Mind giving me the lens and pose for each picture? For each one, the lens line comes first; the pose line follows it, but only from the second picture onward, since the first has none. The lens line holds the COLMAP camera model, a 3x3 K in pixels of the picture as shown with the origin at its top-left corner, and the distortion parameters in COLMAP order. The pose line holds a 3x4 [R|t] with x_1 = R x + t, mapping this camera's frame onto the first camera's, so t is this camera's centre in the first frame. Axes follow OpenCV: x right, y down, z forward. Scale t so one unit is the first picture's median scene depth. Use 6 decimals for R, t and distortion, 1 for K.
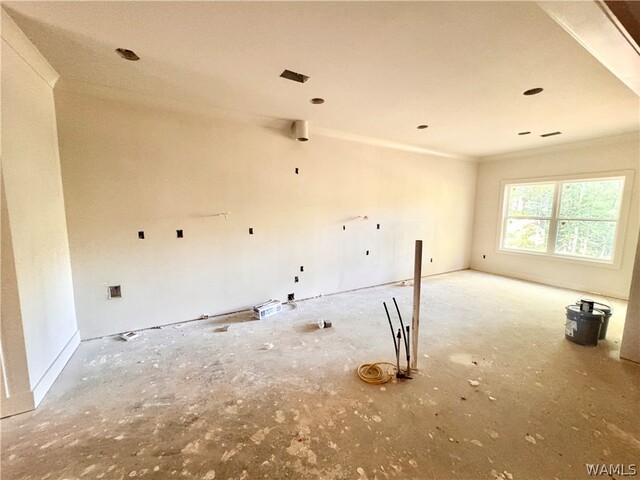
lens RADIAL K [[259.6, 0, 317.2], [0, 259.6, 240.1], [0, 0, 1]] dist [-0.004472, 0.000452]
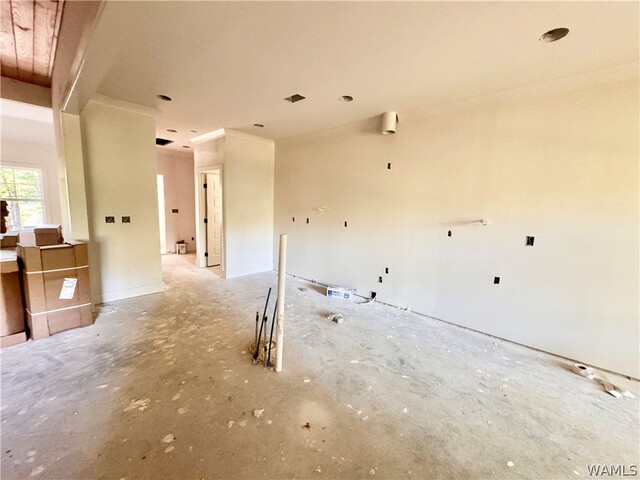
lens RADIAL K [[259.6, 0, 322.0], [0, 259.6, 239.8], [0, 0, 1]] dist [-0.004472, 0.000452]
pose [[0.307971, 0.128083, -0.942735, 0.922044], [-0.146420, 0.985472, 0.086058, -0.055468], [0.940061, 0.111532, 0.322251, 0.585487]]
